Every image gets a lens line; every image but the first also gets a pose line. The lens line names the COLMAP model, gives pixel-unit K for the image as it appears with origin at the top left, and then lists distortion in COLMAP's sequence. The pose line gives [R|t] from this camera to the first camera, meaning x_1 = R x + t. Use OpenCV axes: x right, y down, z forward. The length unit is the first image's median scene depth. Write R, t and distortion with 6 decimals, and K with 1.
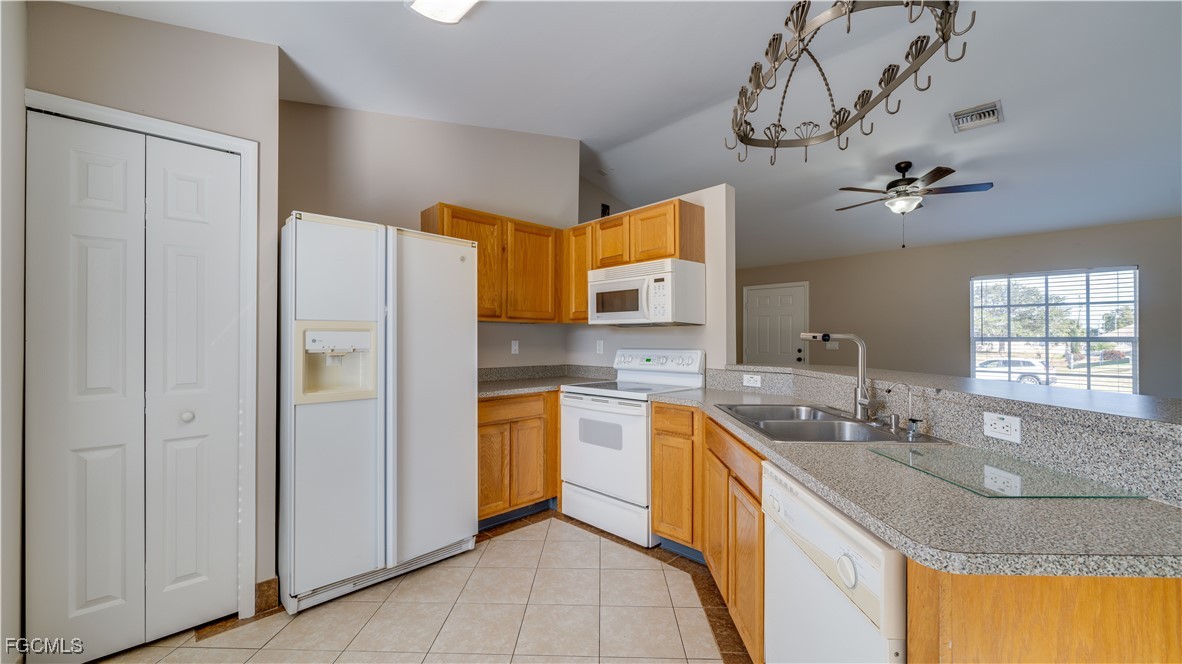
lens RADIAL K [[455.3, 0, 585.5], [0, 455.3, 333.4], [0, 0, 1]] dist [-0.000840, -0.000043]
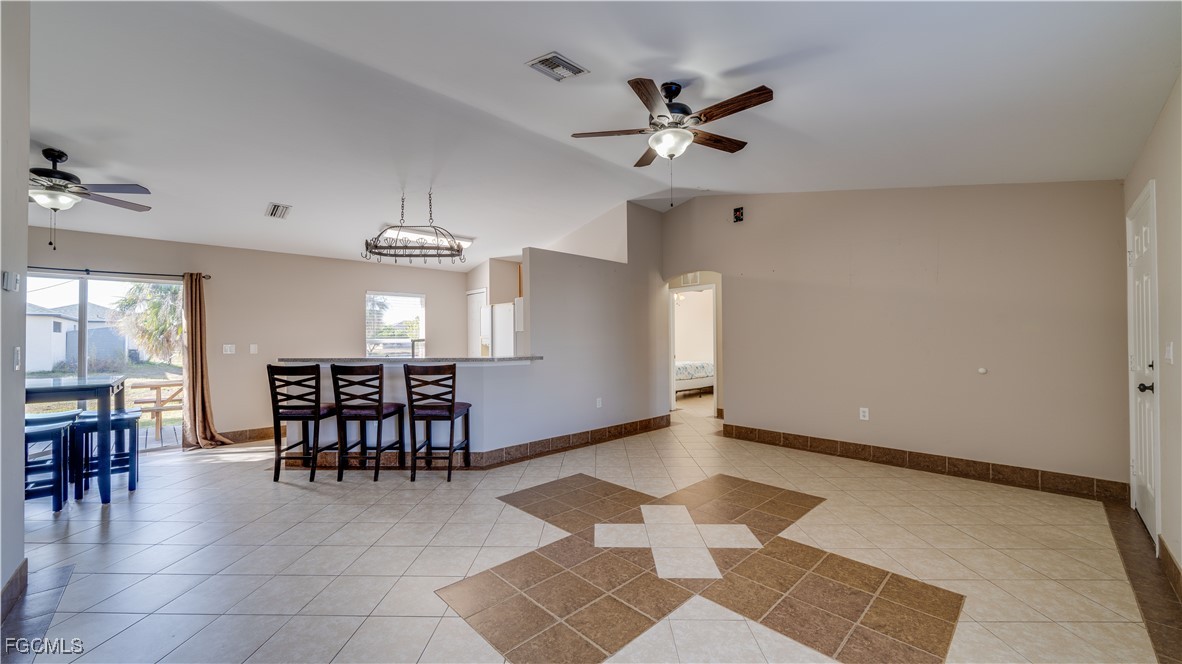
lens RADIAL K [[441.8, 0, 592.3], [0, 441.8, 334.4], [0, 0, 1]] dist [-0.000416, -0.000135]
pose [[0.010373, -0.015695, -0.999823, 2.575591], [0.020381, 0.999672, -0.015482, 0.026435], [0.999738, -0.020217, 0.010689, 1.636797]]
